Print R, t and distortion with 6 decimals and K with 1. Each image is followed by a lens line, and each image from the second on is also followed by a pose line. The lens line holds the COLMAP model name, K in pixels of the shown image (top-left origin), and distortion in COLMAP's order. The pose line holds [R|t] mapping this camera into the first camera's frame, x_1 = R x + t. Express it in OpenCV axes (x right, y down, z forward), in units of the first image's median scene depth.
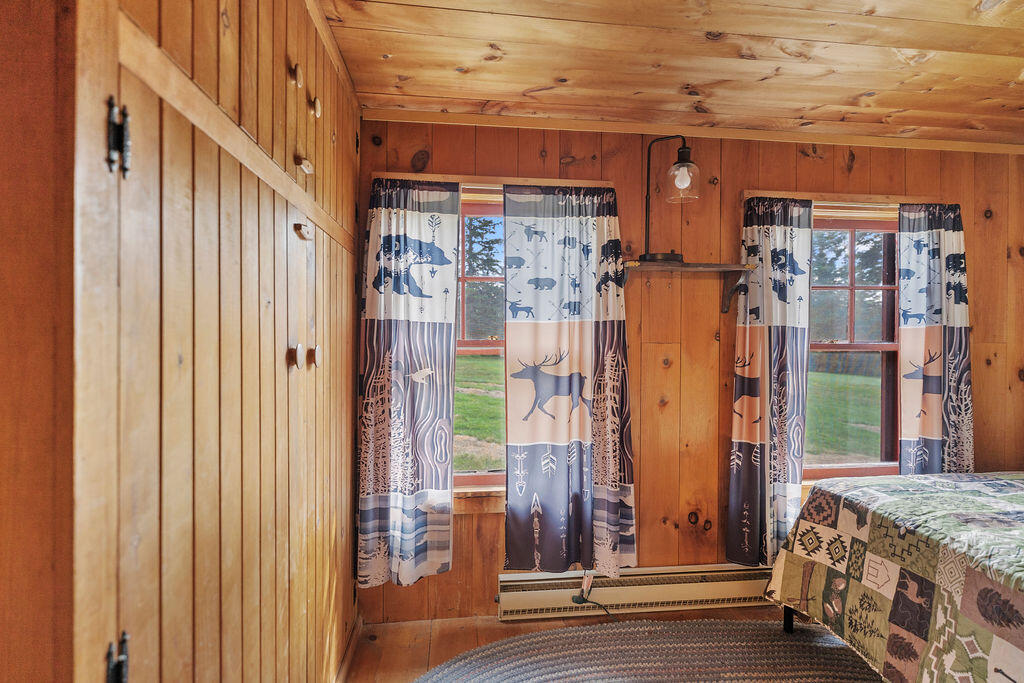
lens RADIAL K [[475.9, 0, 514.0], [0, 475.9, 341.9], [0, 0, 1]] dist [0.001609, -0.000230]
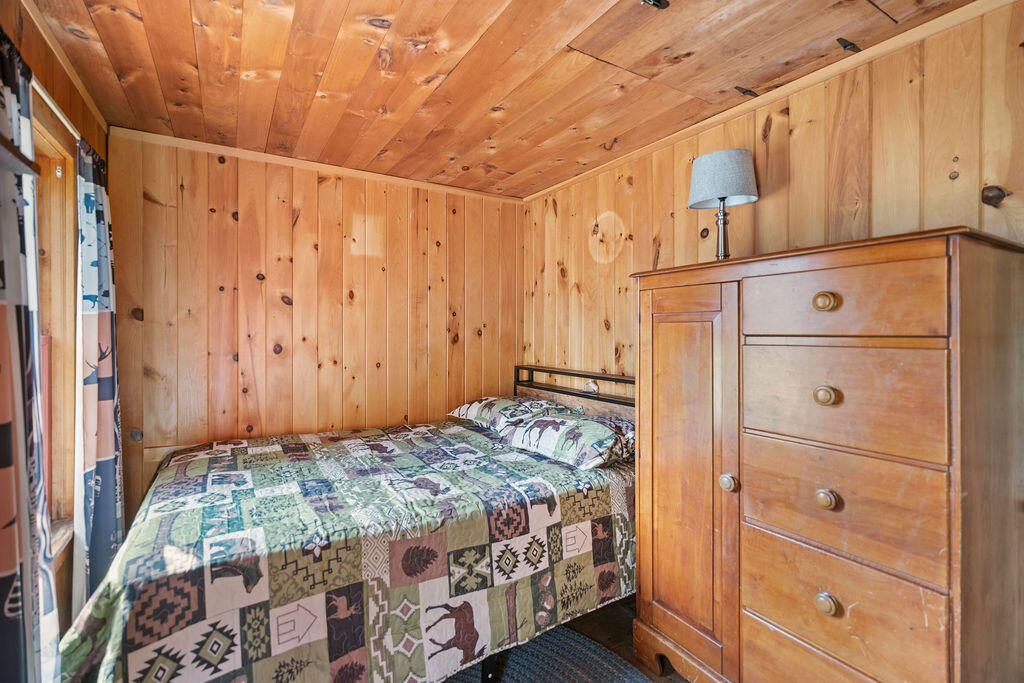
lens RADIAL K [[475.9, 0, 530.8], [0, 475.9, 322.1], [0, 0, 1]] dist [0.001609, -0.000230]
pose [[-0.436808, 0.007240, 0.899525, -0.136497], [0.003420, 0.999974, -0.006388, -0.013947], [-0.899548, 0.000286, -0.436822, 1.038438]]
